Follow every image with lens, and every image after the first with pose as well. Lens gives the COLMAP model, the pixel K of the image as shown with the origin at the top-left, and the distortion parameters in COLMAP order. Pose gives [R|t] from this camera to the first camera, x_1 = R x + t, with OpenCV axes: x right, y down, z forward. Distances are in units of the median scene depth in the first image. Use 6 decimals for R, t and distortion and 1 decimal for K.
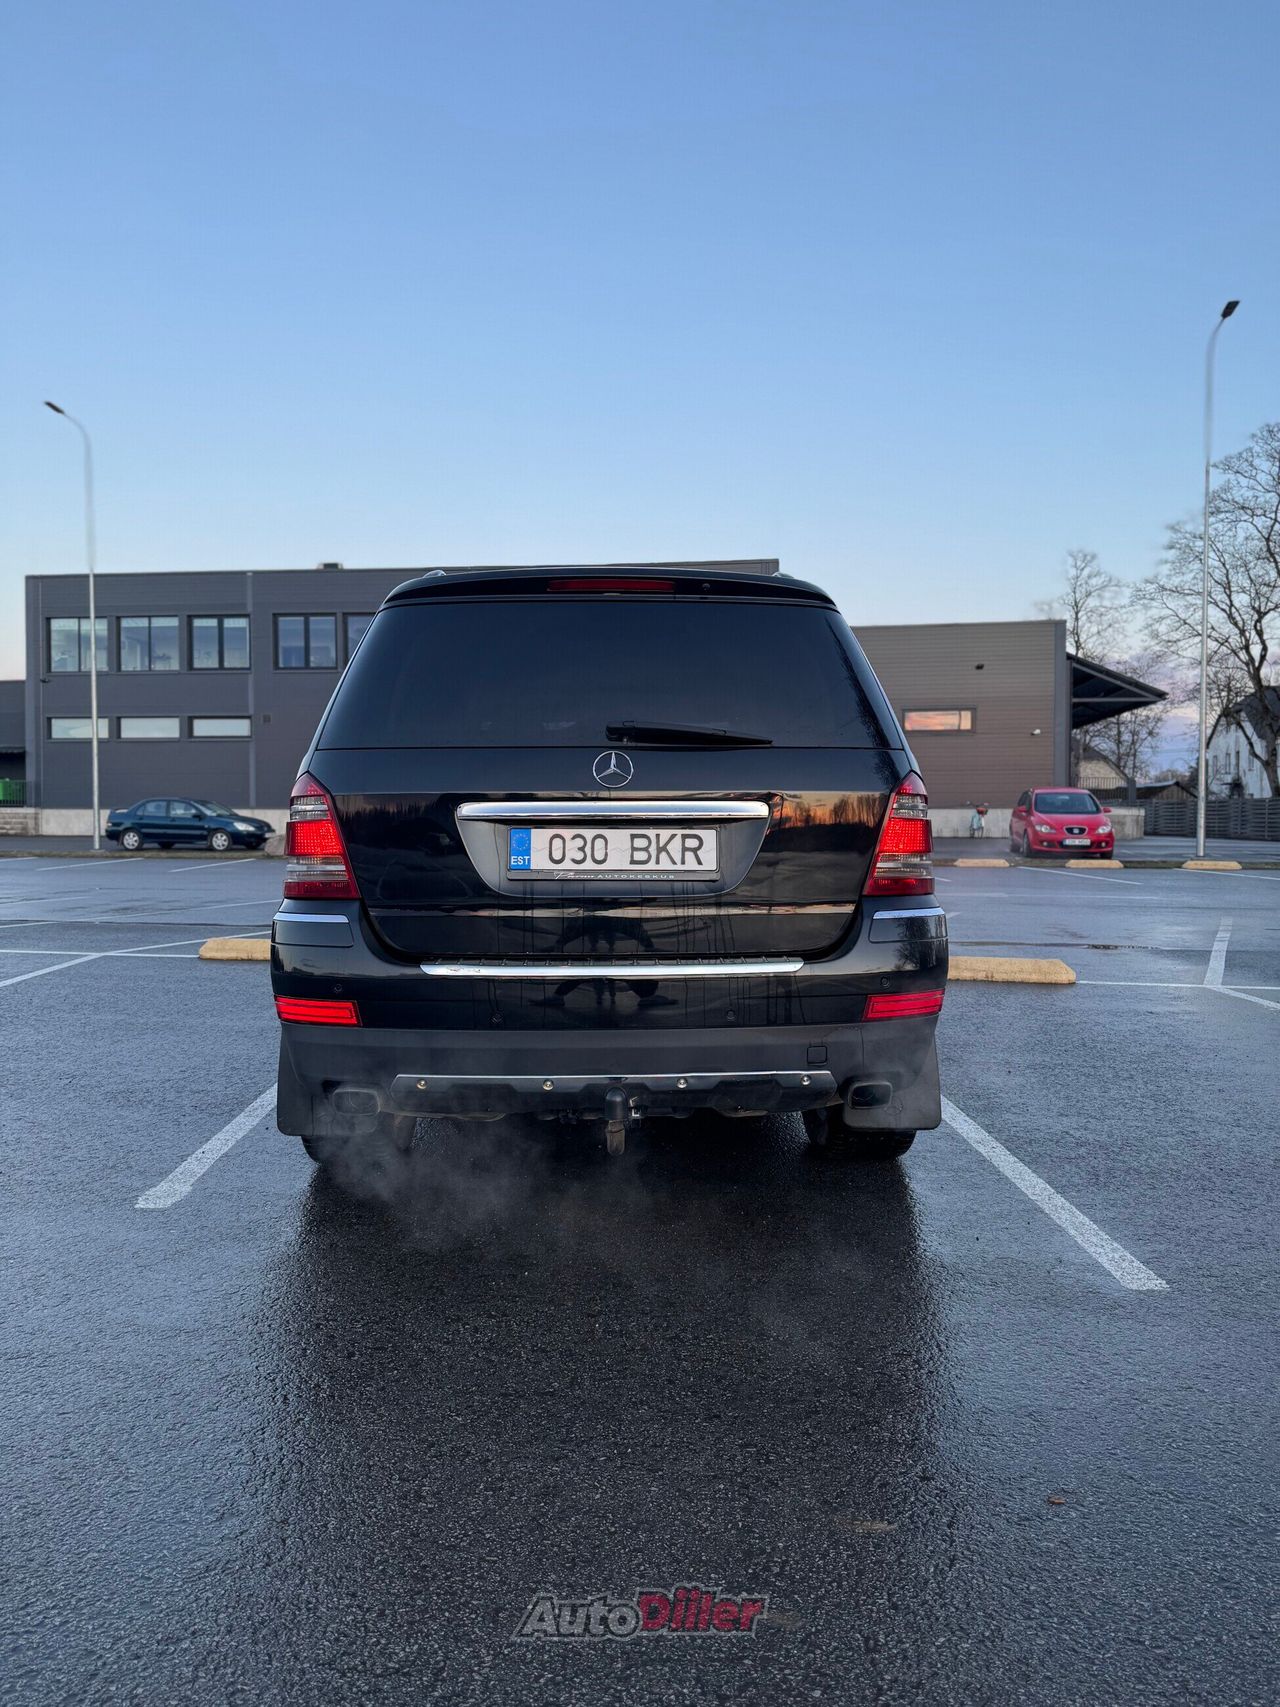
lens RADIAL K [[1198.7, 0, 631.3], [0, 1198.7, 837.6], [0, 0, 1]] dist [0.023840, -0.035165]
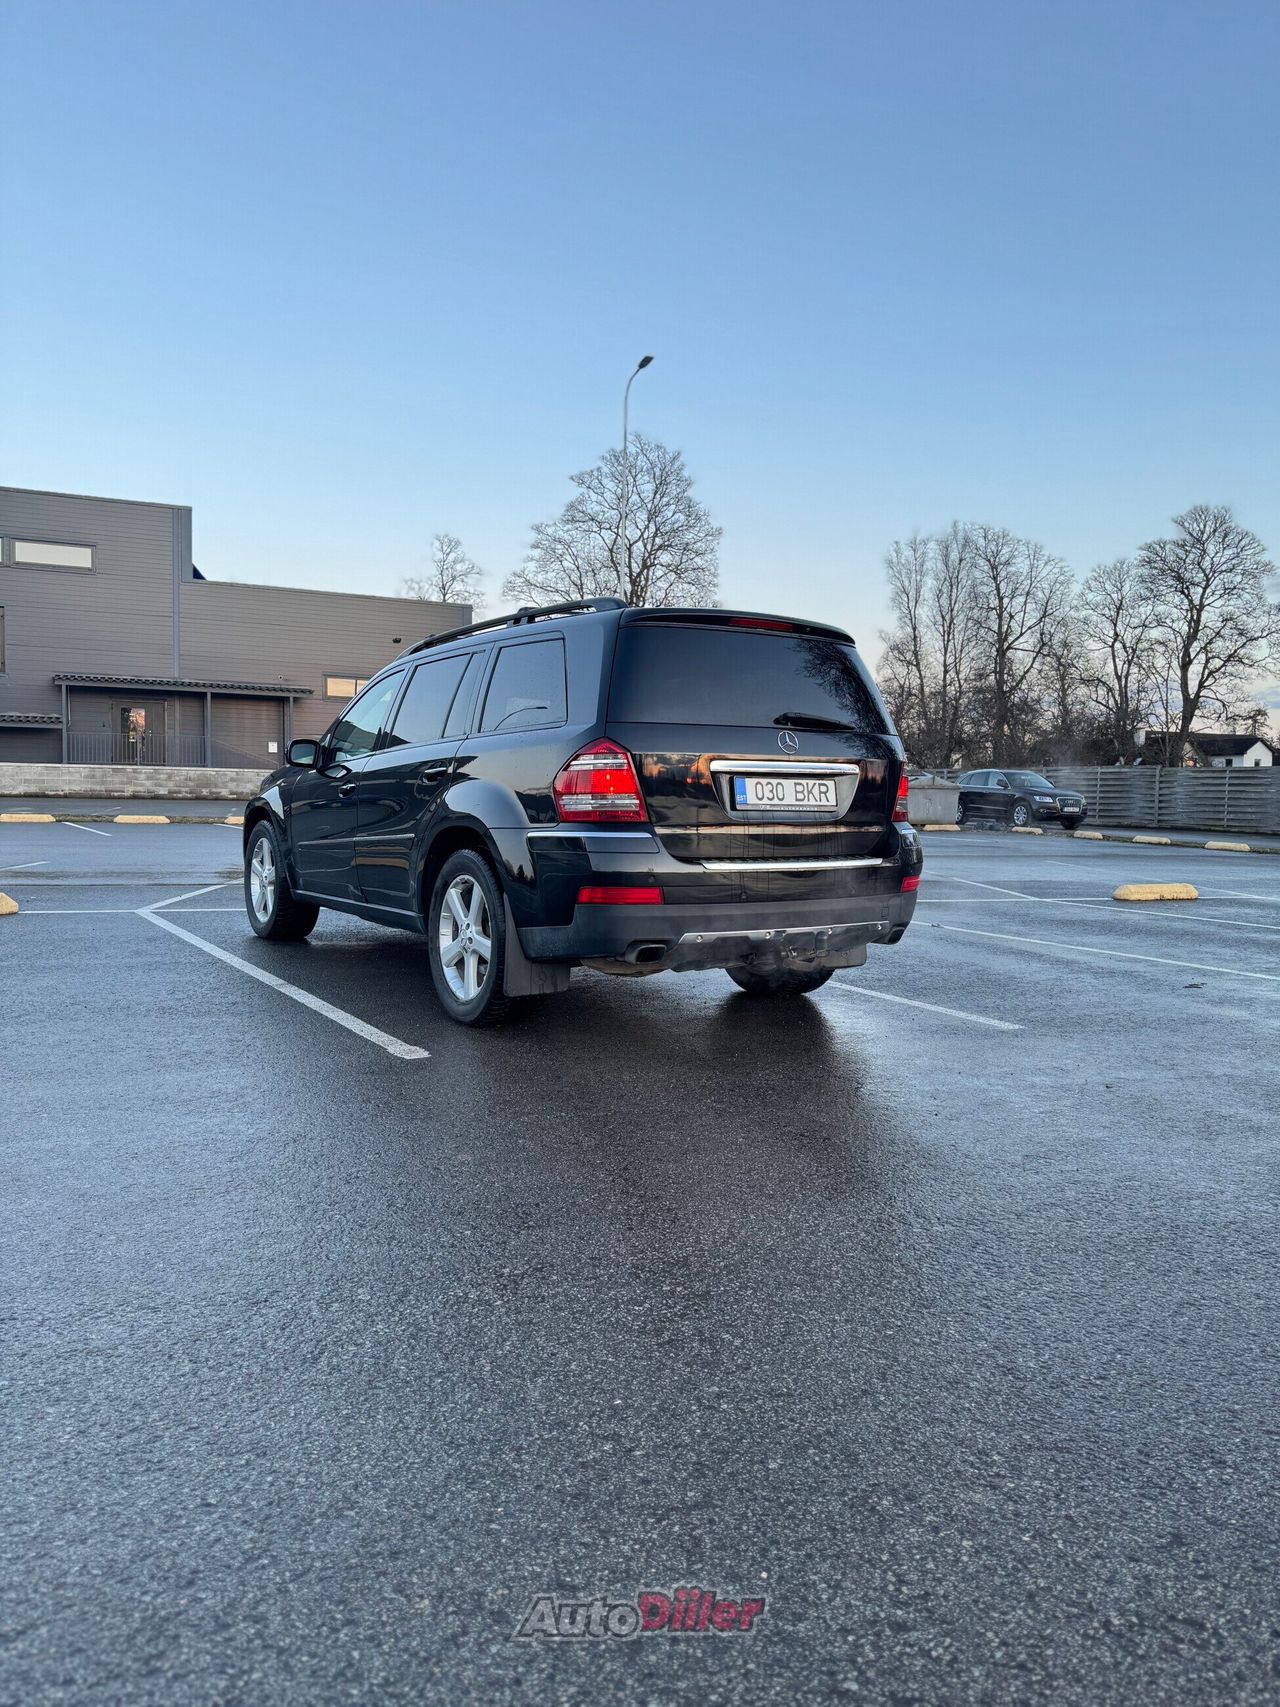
lens RADIAL K [[1198.7, 0, 649.9], [0, 1198.7, 857.8], [0, 0, 1]] dist [0.023840, -0.035165]
pose [[0.849695, -0.008745, 0.527202, -0.132683], [-0.014380, 0.999106, 0.039750, 0.004816], [-0.527078, -0.041356, 0.848810, -0.036170]]
